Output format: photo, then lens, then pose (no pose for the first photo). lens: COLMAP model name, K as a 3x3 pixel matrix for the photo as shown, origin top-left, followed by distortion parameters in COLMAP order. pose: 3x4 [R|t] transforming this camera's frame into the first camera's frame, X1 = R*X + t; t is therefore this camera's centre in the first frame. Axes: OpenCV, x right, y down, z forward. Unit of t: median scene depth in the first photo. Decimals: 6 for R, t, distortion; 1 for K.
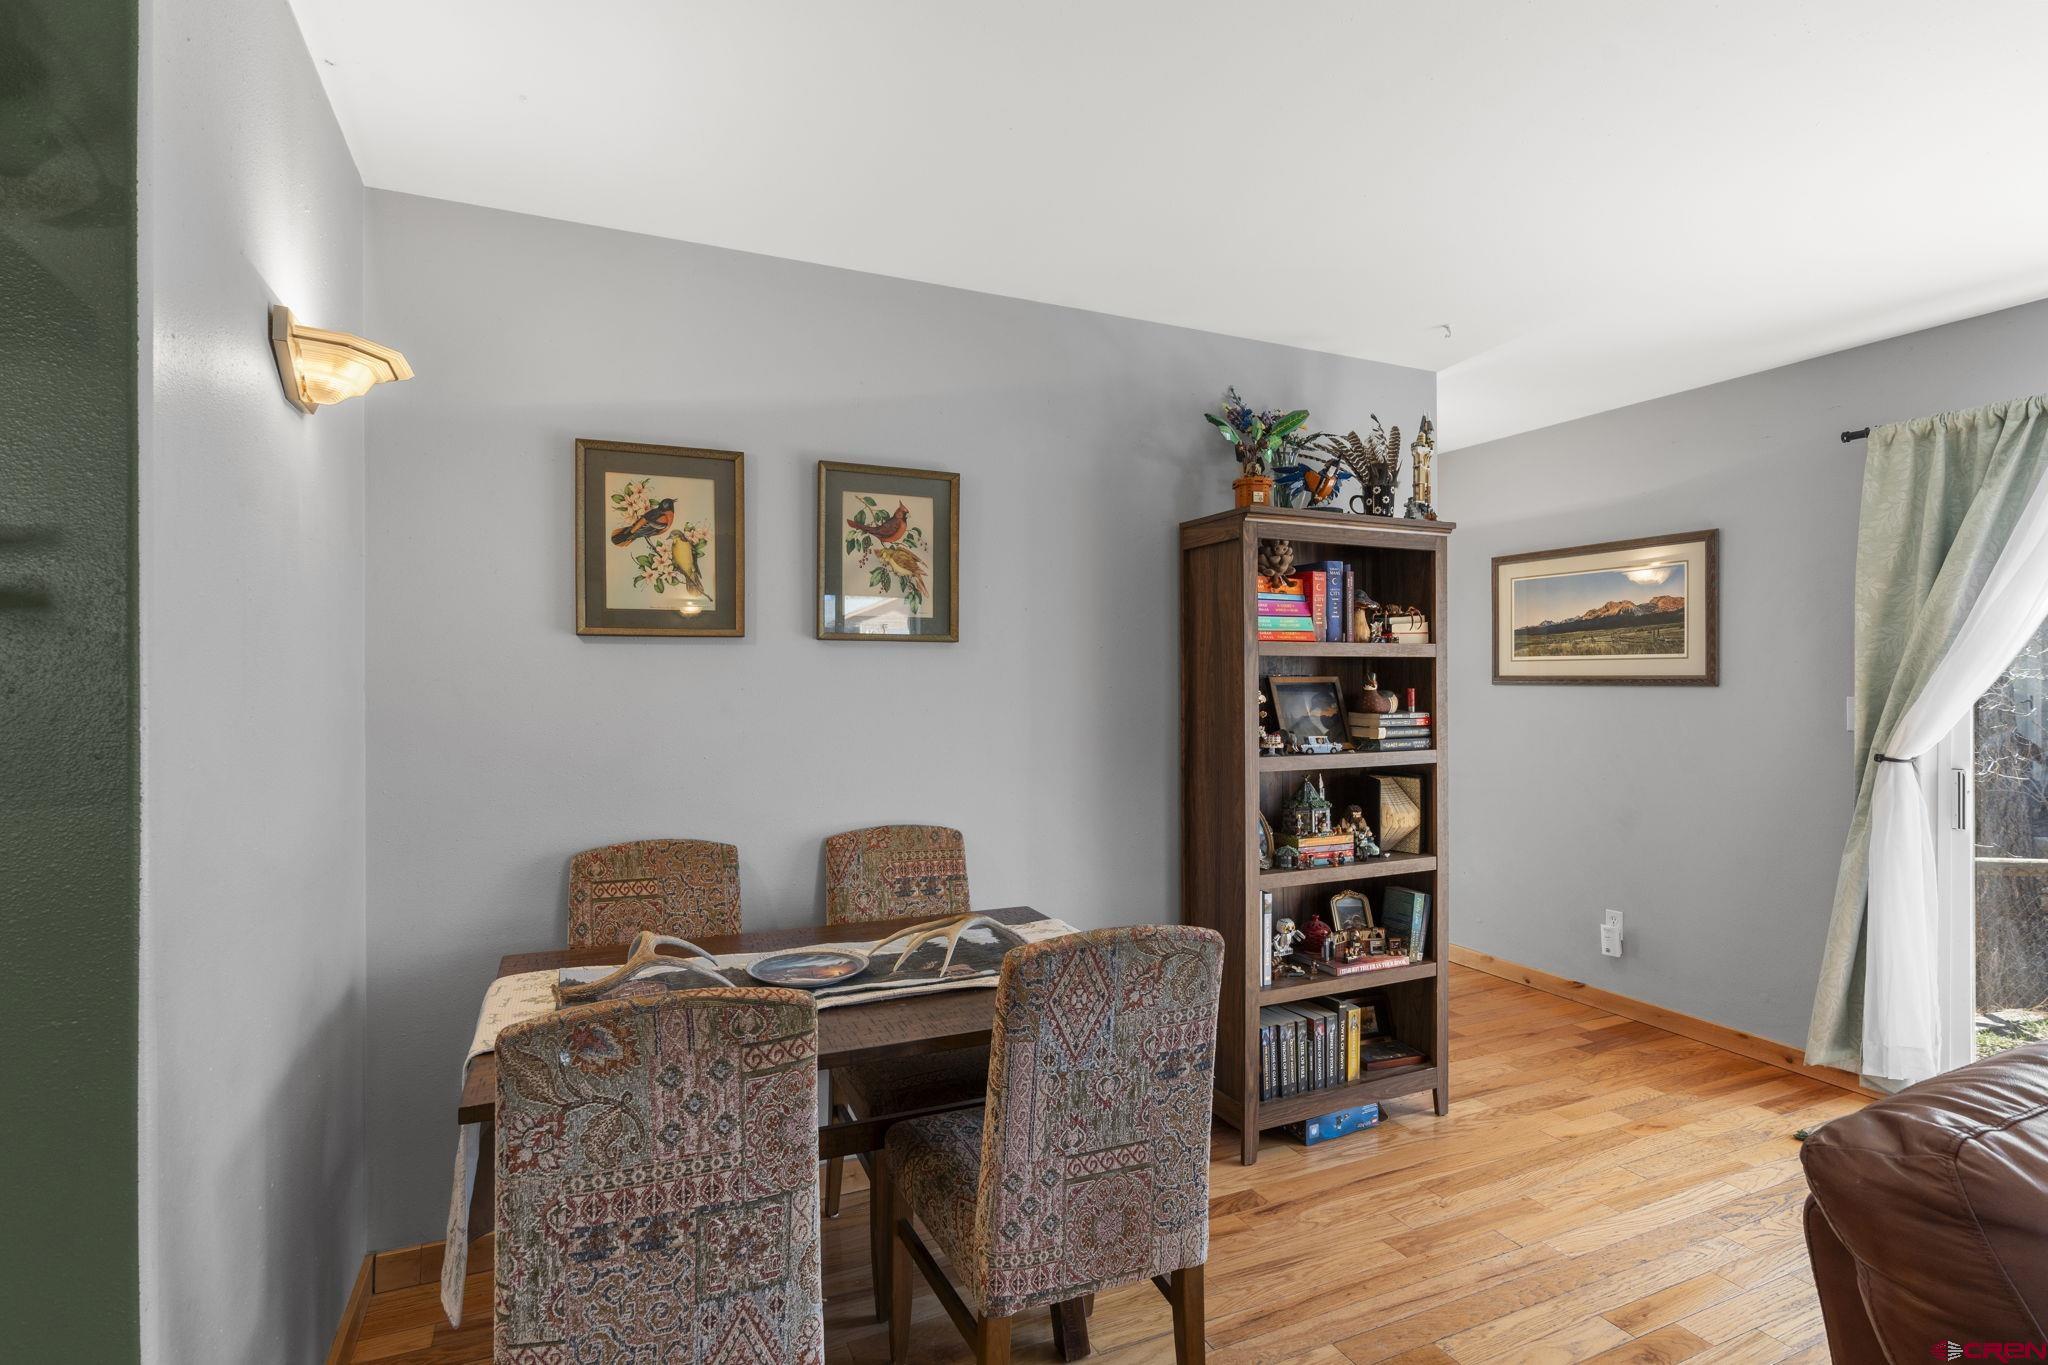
lens RADIAL K [[973.6, 0, 1024.0], [0, 973.6, 682.5], [0, 0, 1]] dist [-0.001800, -0.000030]
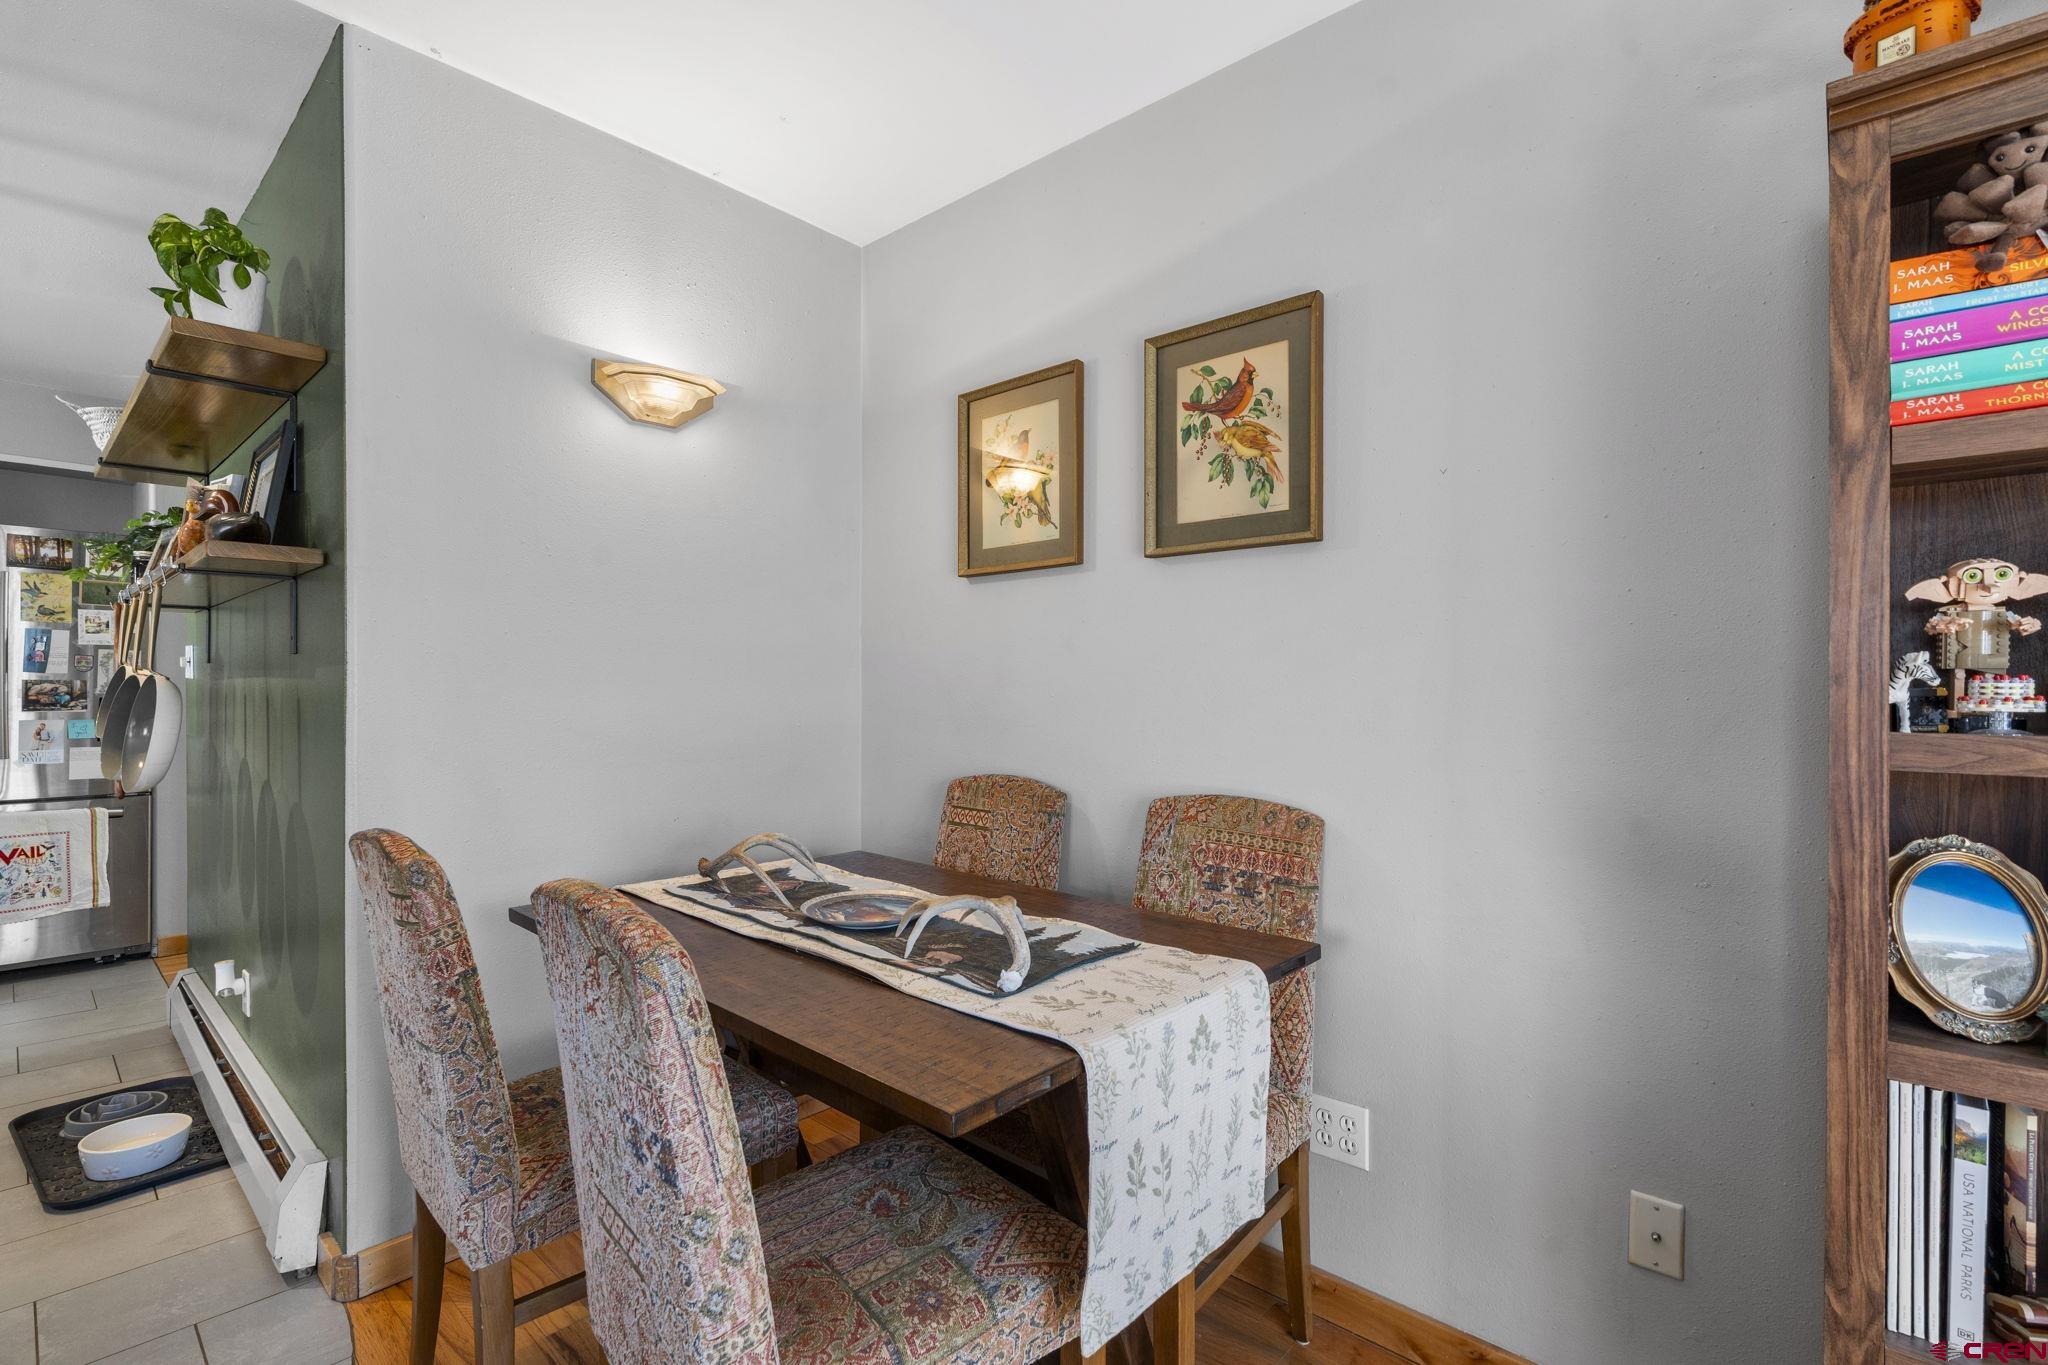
lens RADIAL K [[929.3, 0, 1026.3], [0, 929.3, 687.4], [0, 0, 1]] dist [-0.004898, -0.000010]
pose [[0.411044, 0.005535, -0.911599, 0.454610], [-0.001020, 0.999984, 0.005612, 0.060229], [0.911615, -0.001377, 0.411043, 0.568604]]
